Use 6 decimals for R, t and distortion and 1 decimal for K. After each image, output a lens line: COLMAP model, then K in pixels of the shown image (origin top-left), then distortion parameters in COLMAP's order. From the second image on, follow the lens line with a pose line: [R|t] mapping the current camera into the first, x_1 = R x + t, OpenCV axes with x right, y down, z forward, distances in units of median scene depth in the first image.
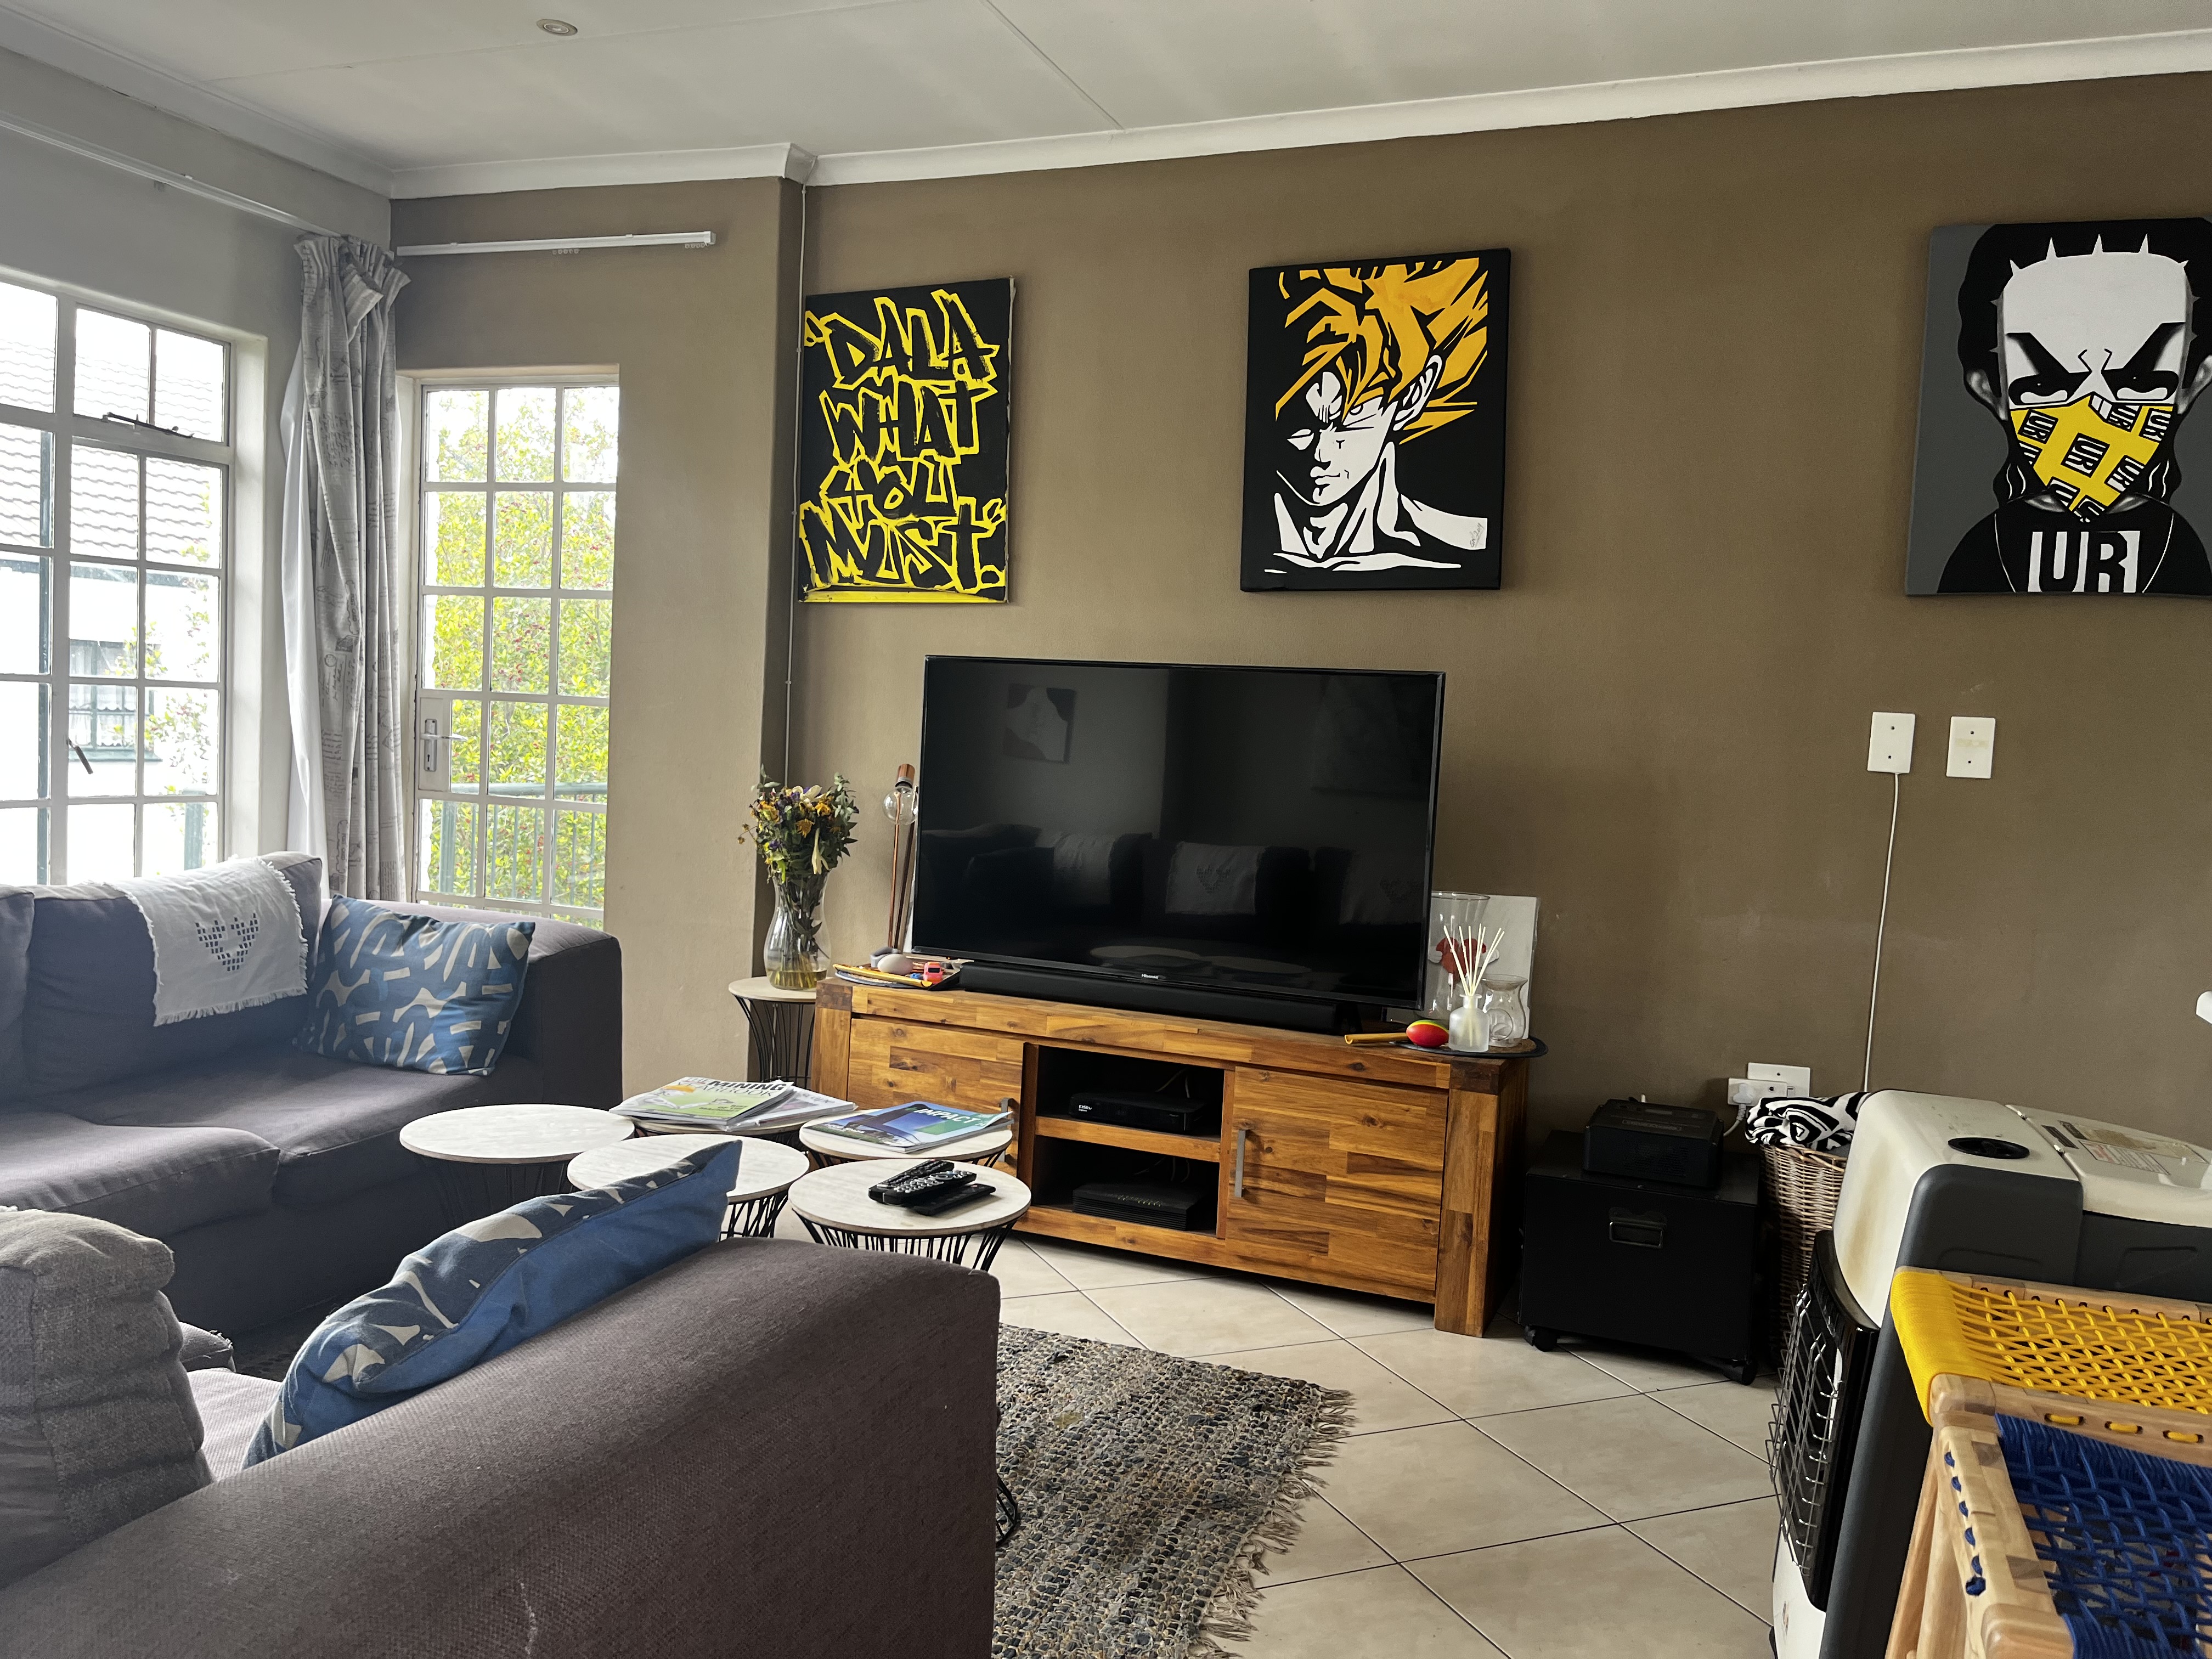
lens RADIAL K [[1684.2, 0, 1110.8], [0, 1684.2, 831.5], [0, 0, 1]] dist [0.062491, -0.082802]
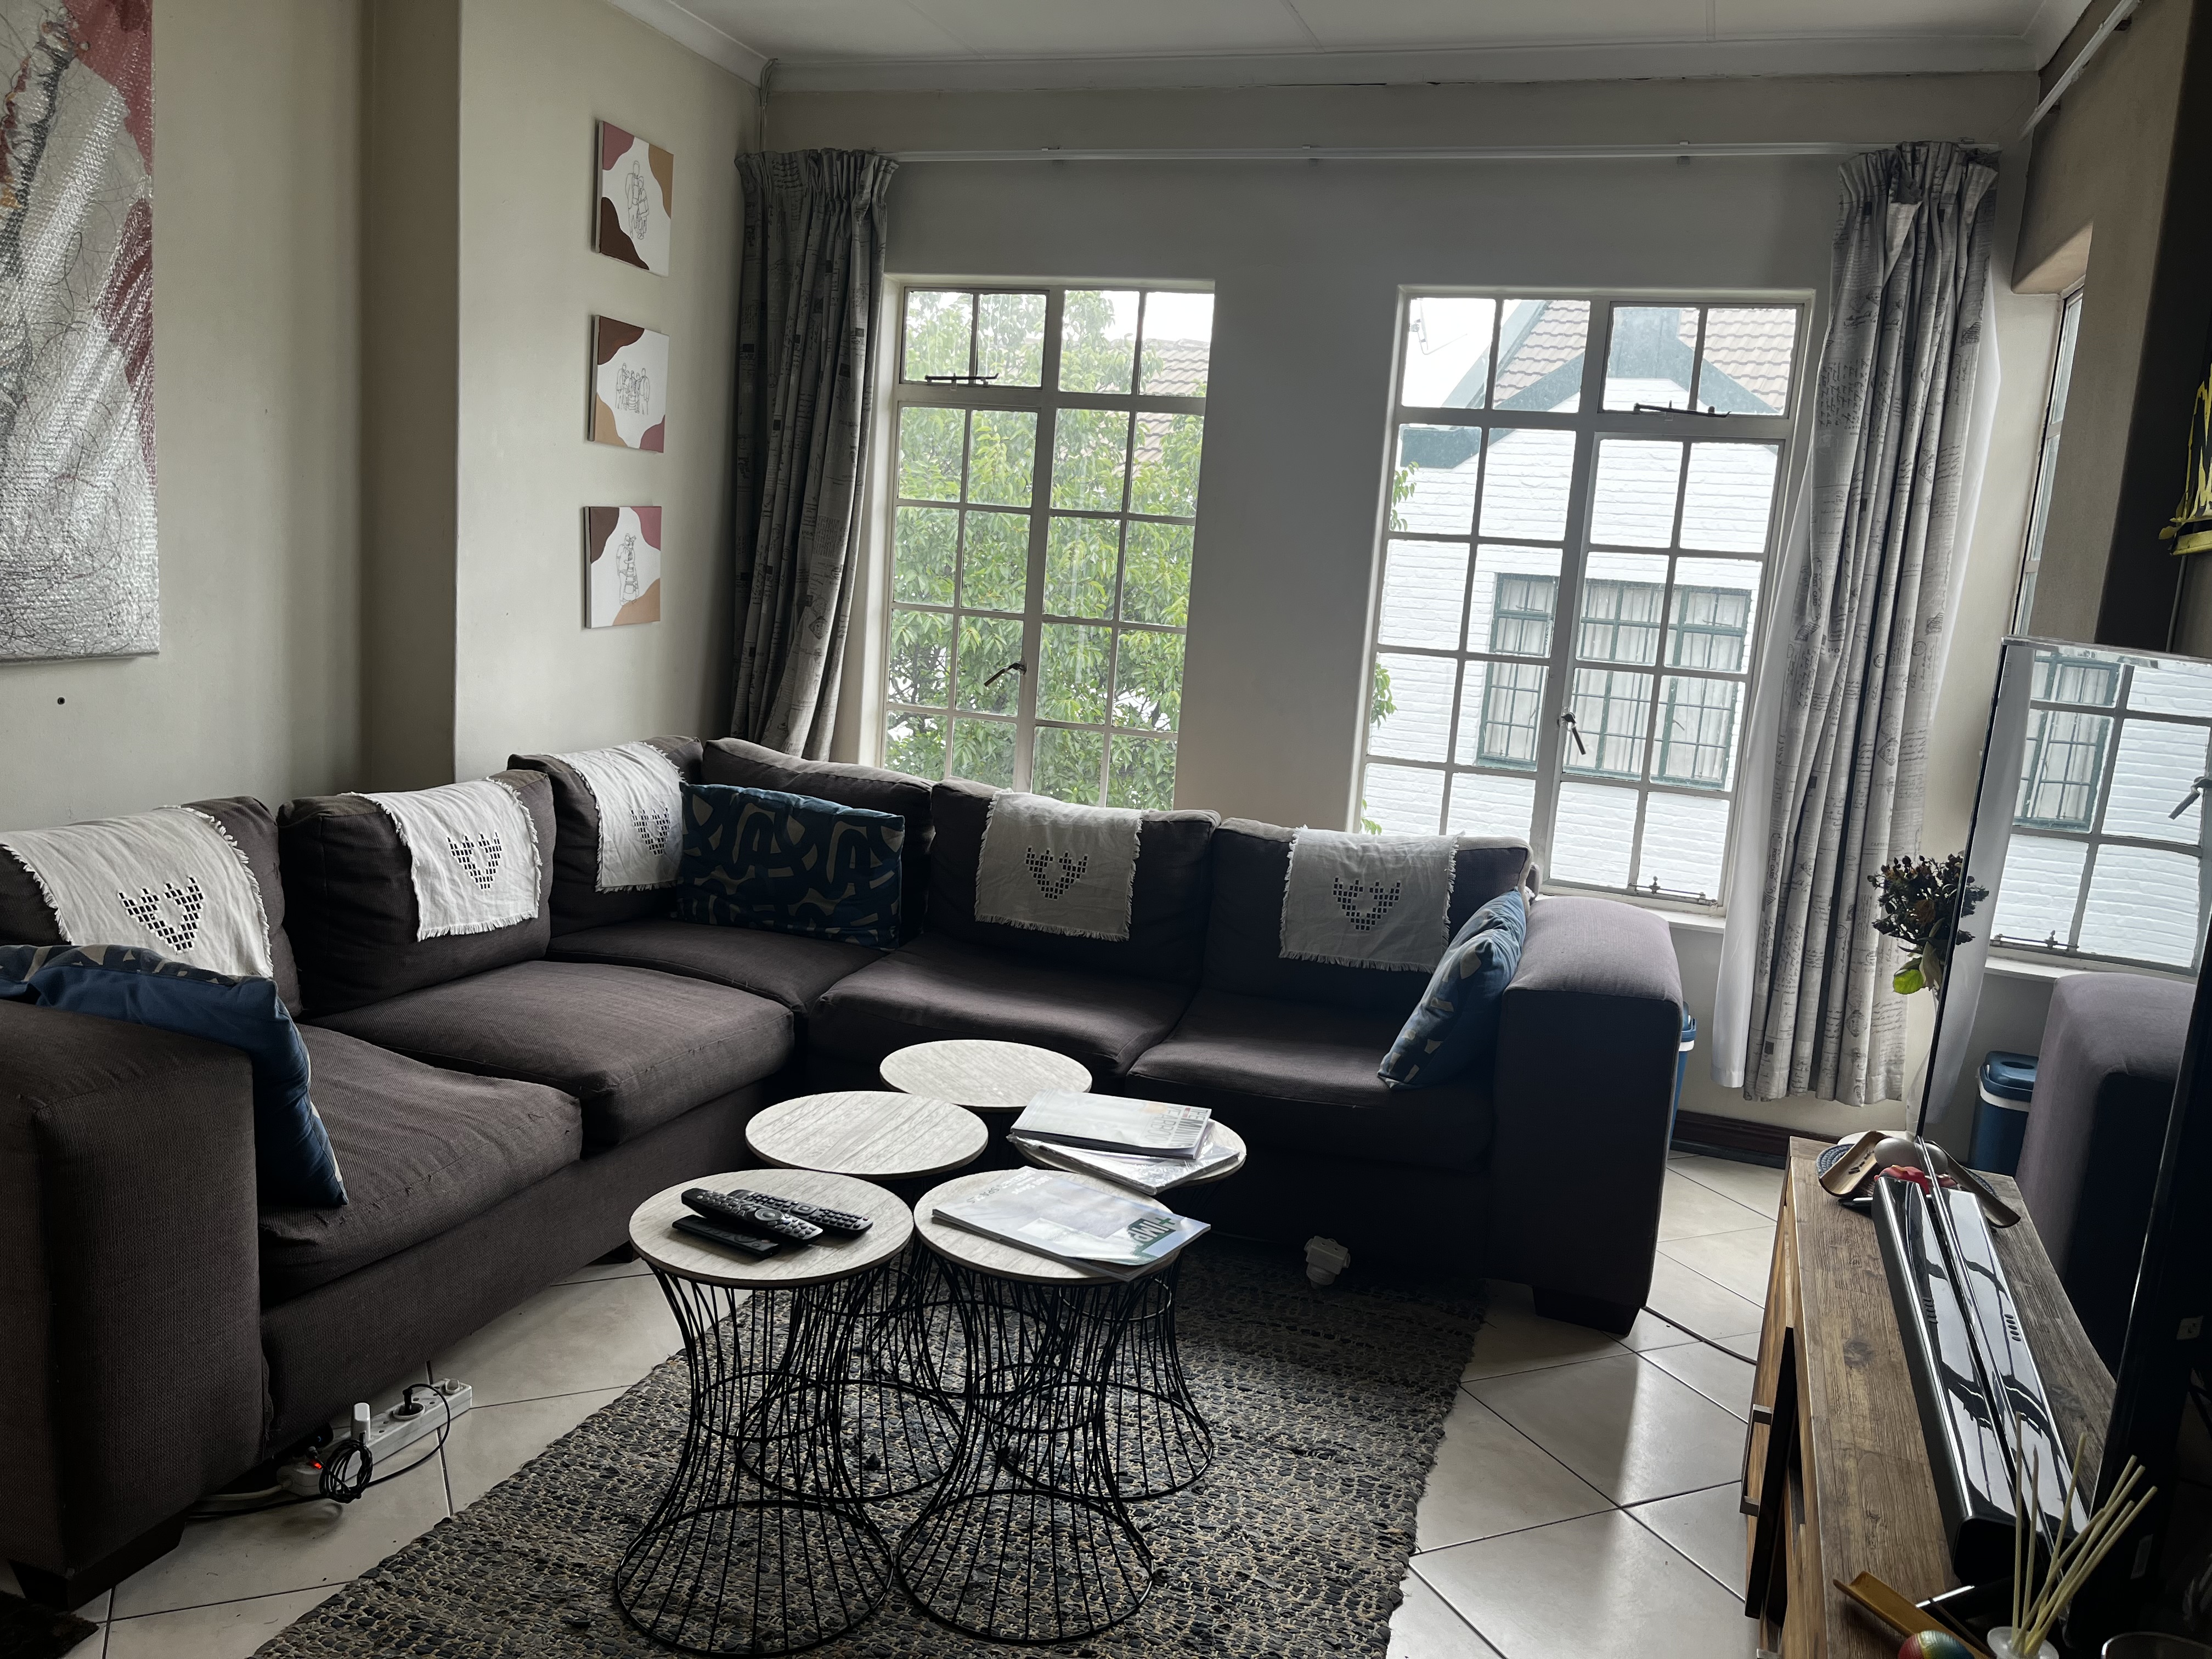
lens RADIAL K [[1684.2, 0, 1110.8], [0, 1684.2, 831.5], [0, 0, 1]] dist [0.062491, -0.082802]
pose [[0.027943, 0.111900, -0.993327, 0.423683], [-0.134861, 0.985051, 0.107174, -0.057216], [0.990470, 0.130966, 0.042617, 0.649334]]
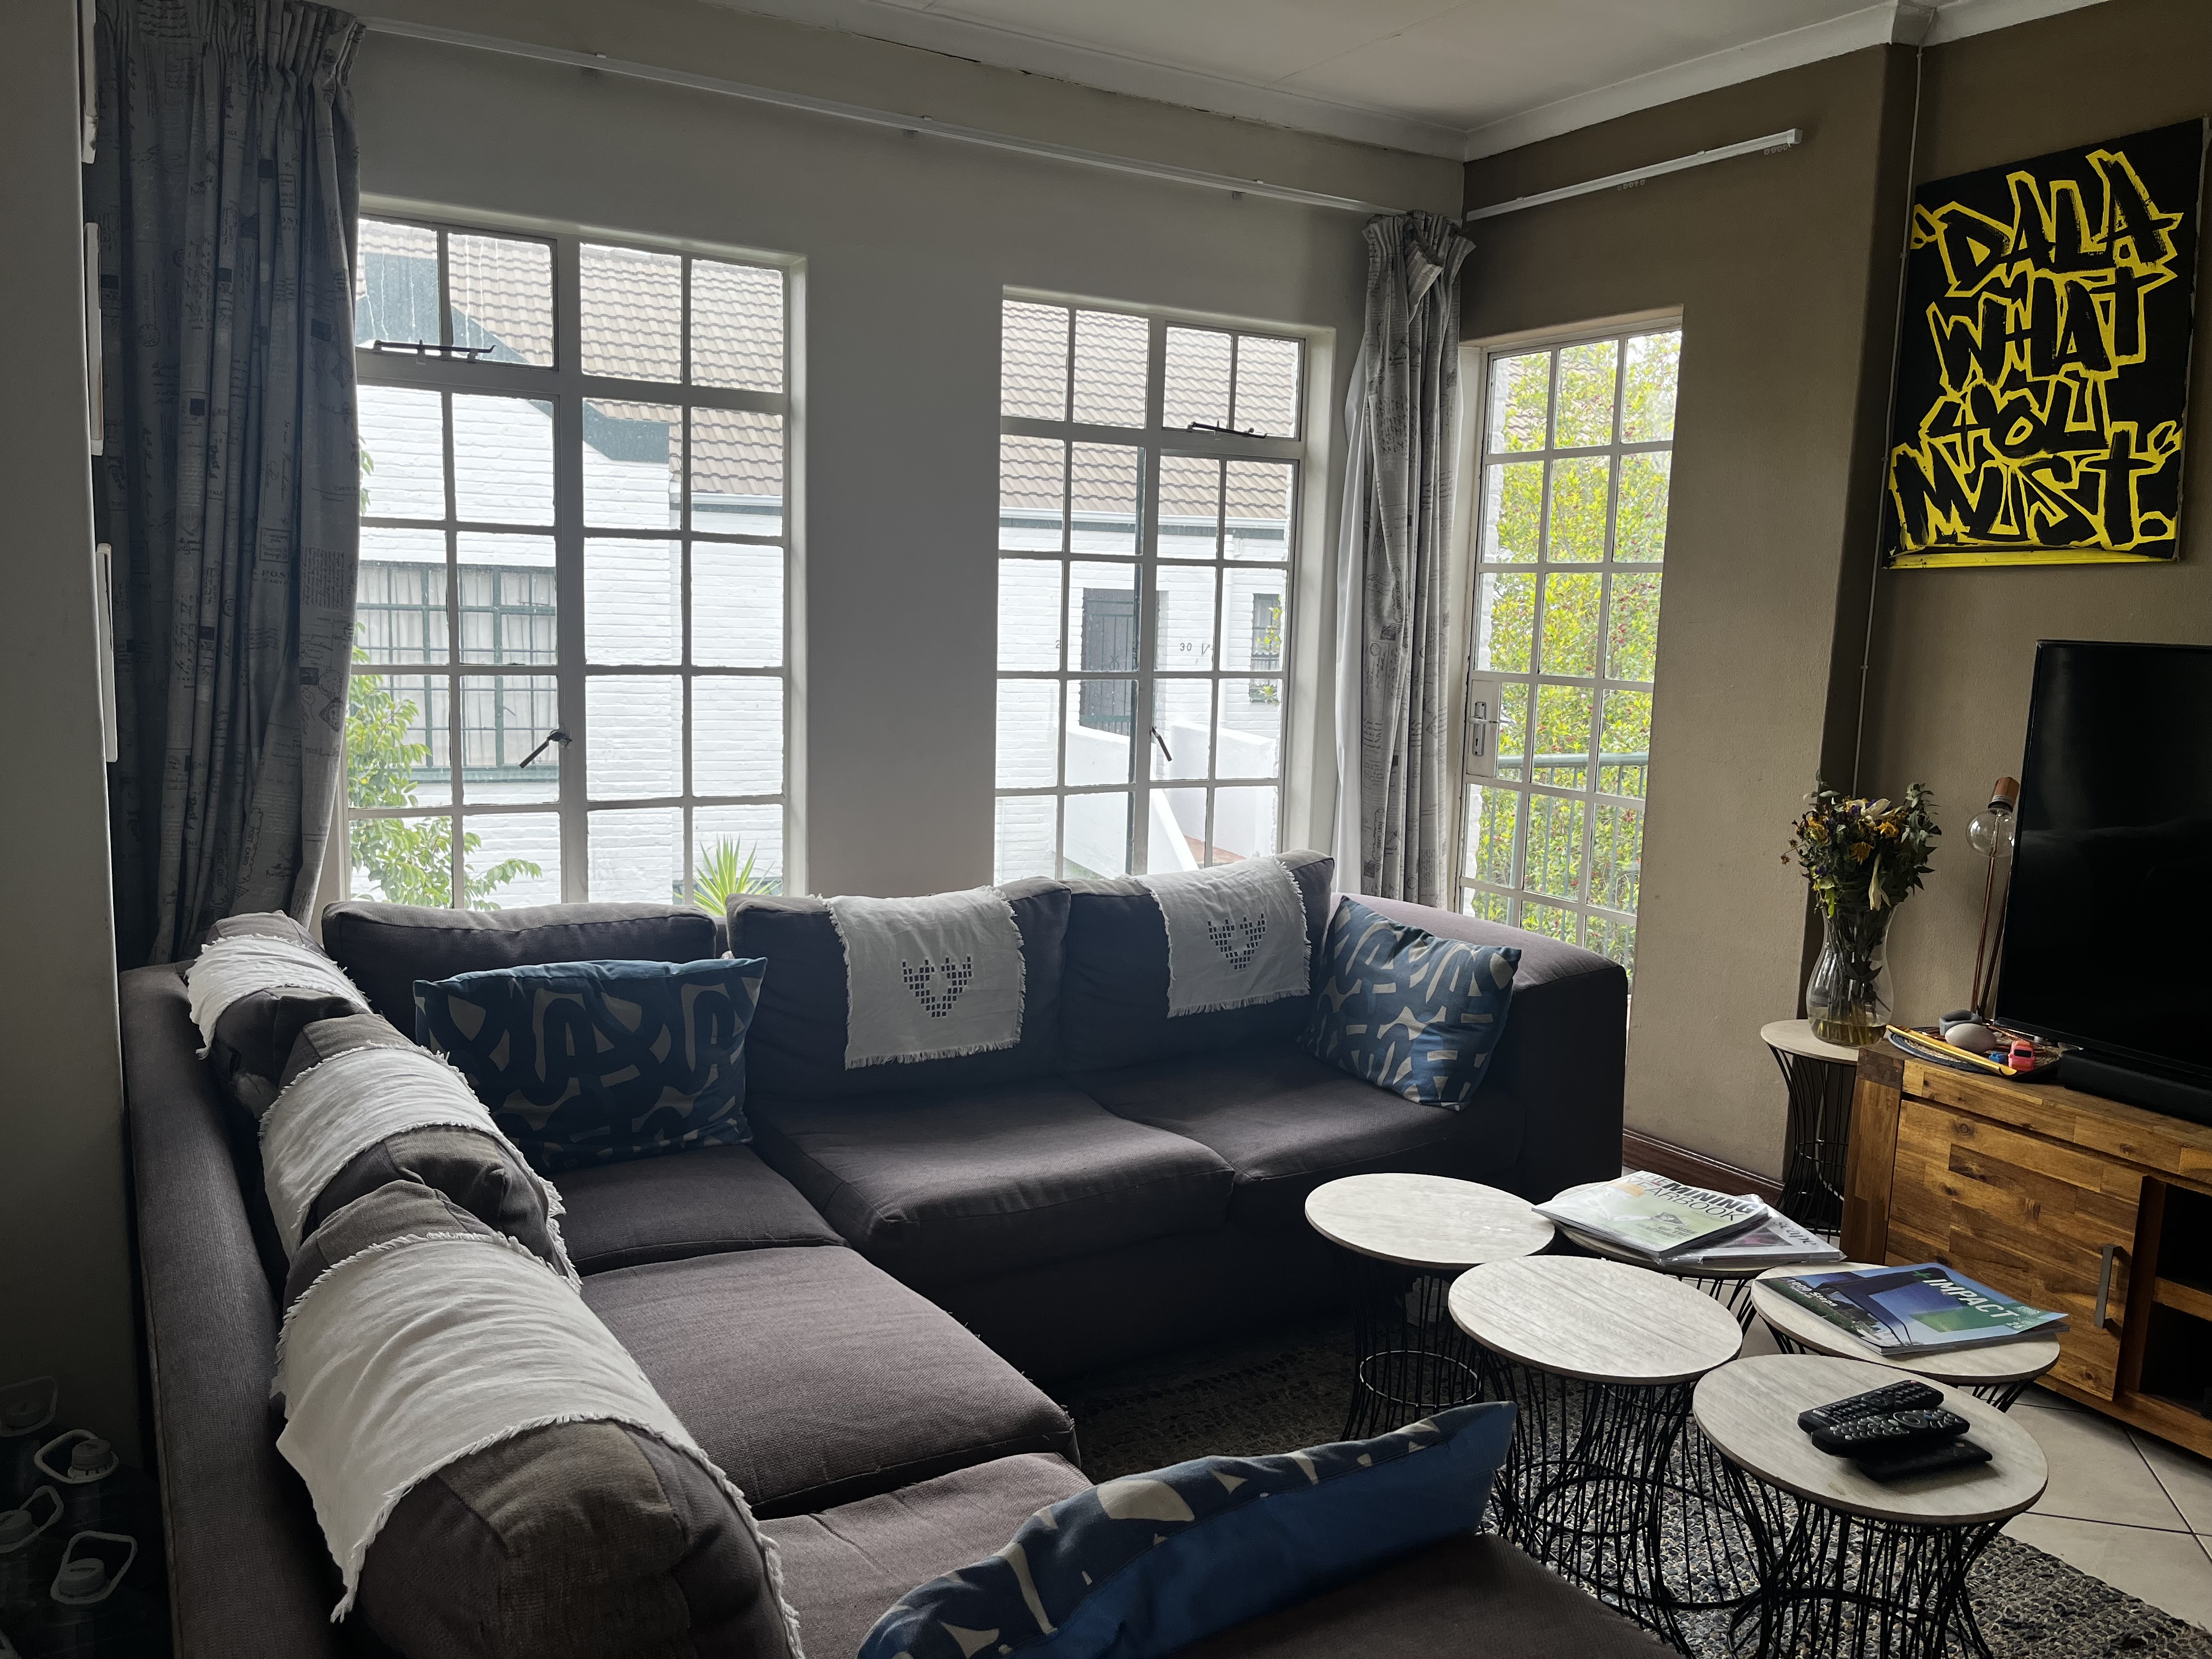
lens RADIAL K [[1684.2, 0, 1110.8], [0, 1684.2, 831.5], [0, 0, 1]] dist [0.062491, -0.082802]
pose [[0.784568, 0.058433, -0.617283, 0.039217], [-0.030035, 0.997962, 0.056294, -0.046048], [0.619314, -0.025626, 0.784725, 0.124615]]
